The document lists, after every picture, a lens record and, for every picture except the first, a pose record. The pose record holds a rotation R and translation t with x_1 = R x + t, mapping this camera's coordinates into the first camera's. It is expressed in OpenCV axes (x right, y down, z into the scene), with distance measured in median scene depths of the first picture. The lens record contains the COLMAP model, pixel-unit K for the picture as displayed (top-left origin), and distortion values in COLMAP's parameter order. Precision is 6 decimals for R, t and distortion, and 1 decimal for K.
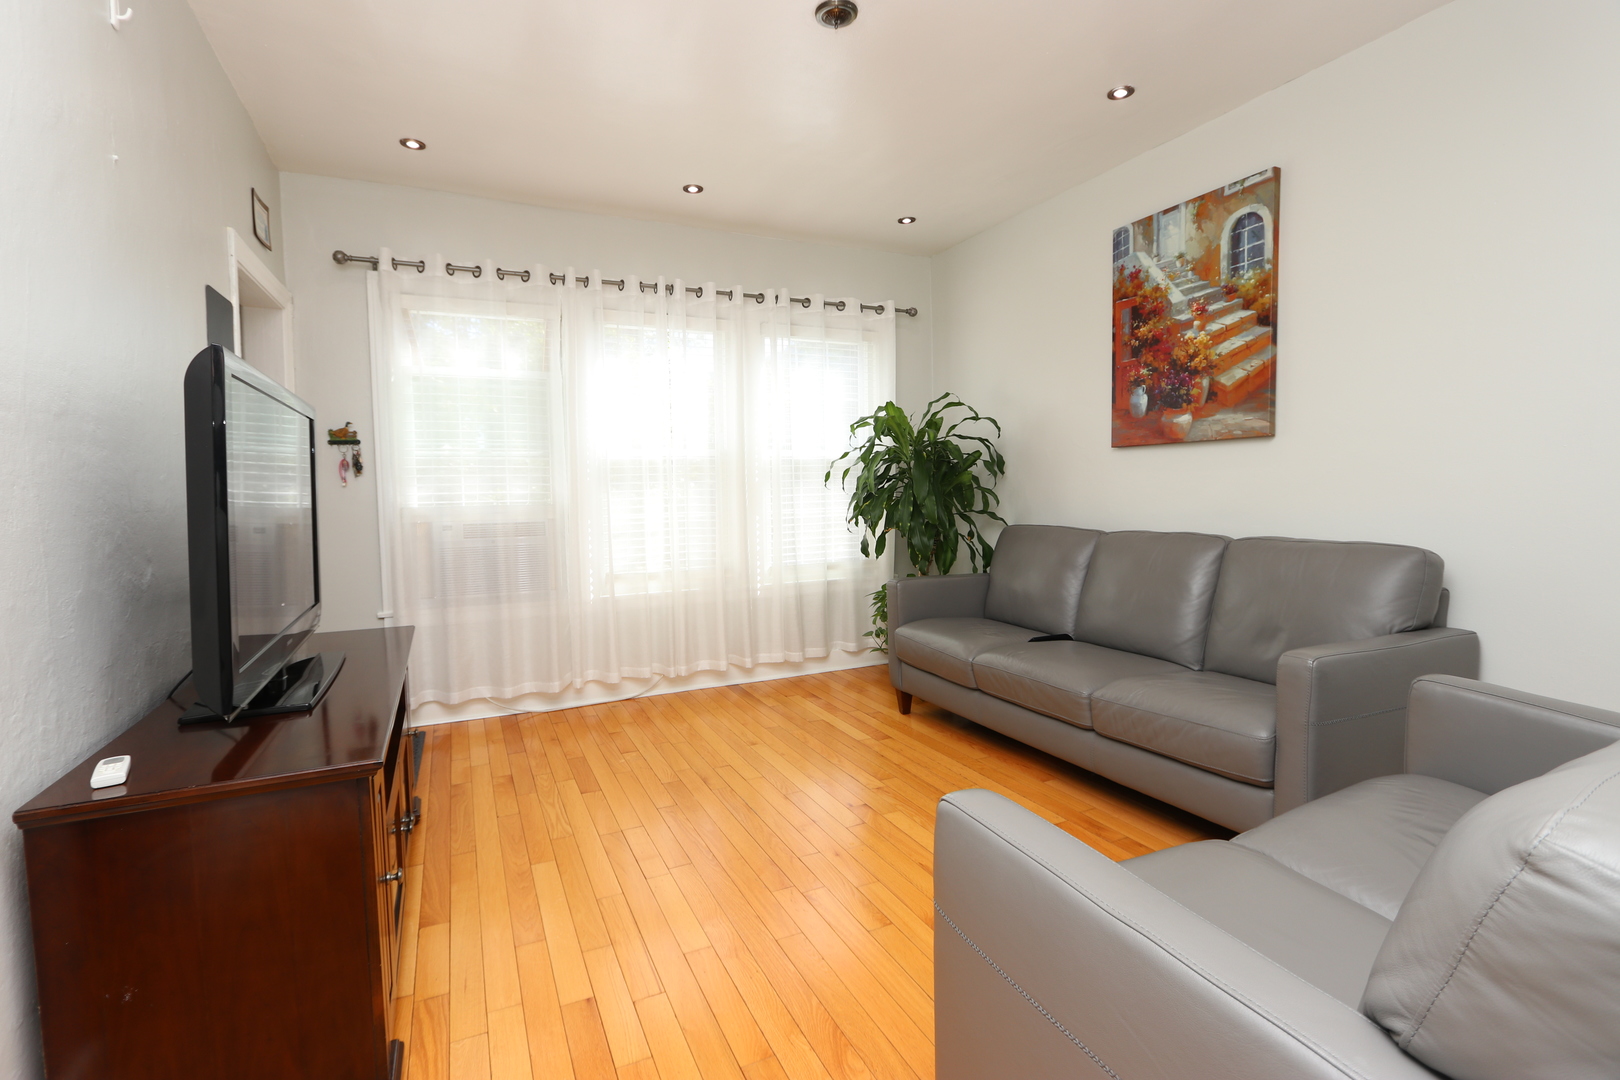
lens RADIAL K [[747.1, 0, 810.8], [0, 747.1, 535.9], [0, 0, 1]] dist [0.001534, -0.000039]
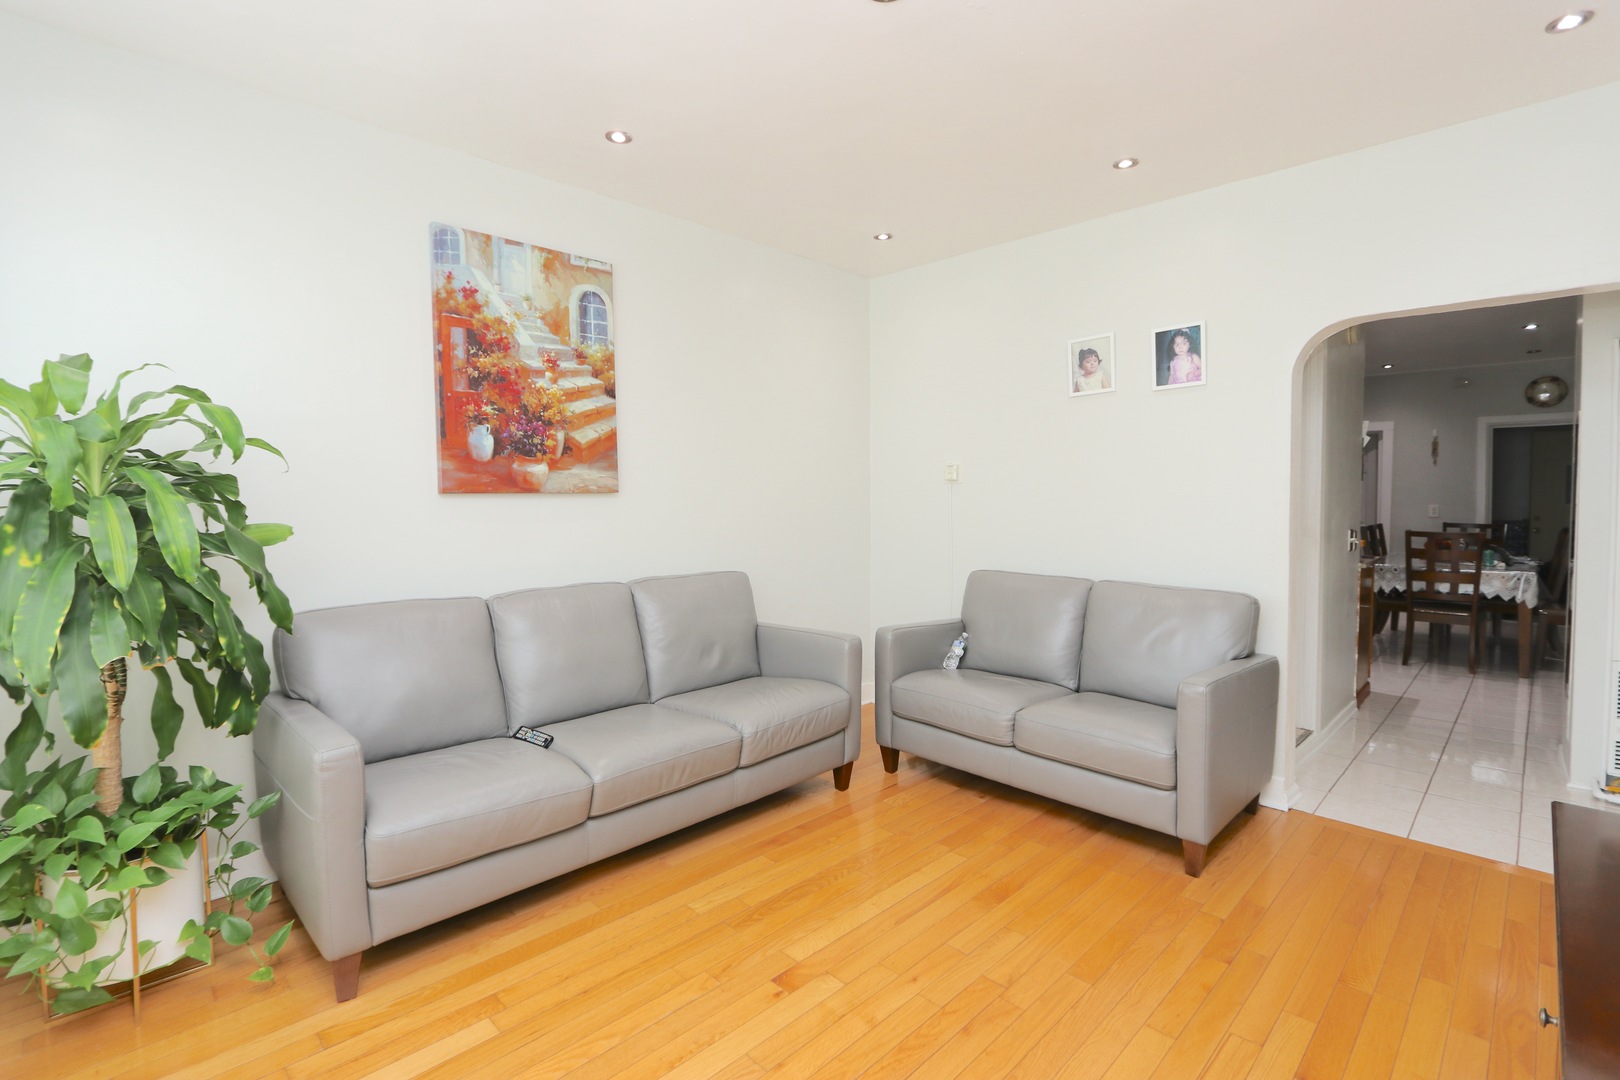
lens RADIAL K [[747.1, 0, 808.0], [0, 747.1, 535.6], [0, 0, 1]] dist [0.001534, -0.000039]
pose [[-0.323052, -0.036016, 0.945696, -0.537377], [0.068267, 0.995786, 0.061244, -0.106865], [-0.943916, 0.084345, -0.319232, 0.995537]]
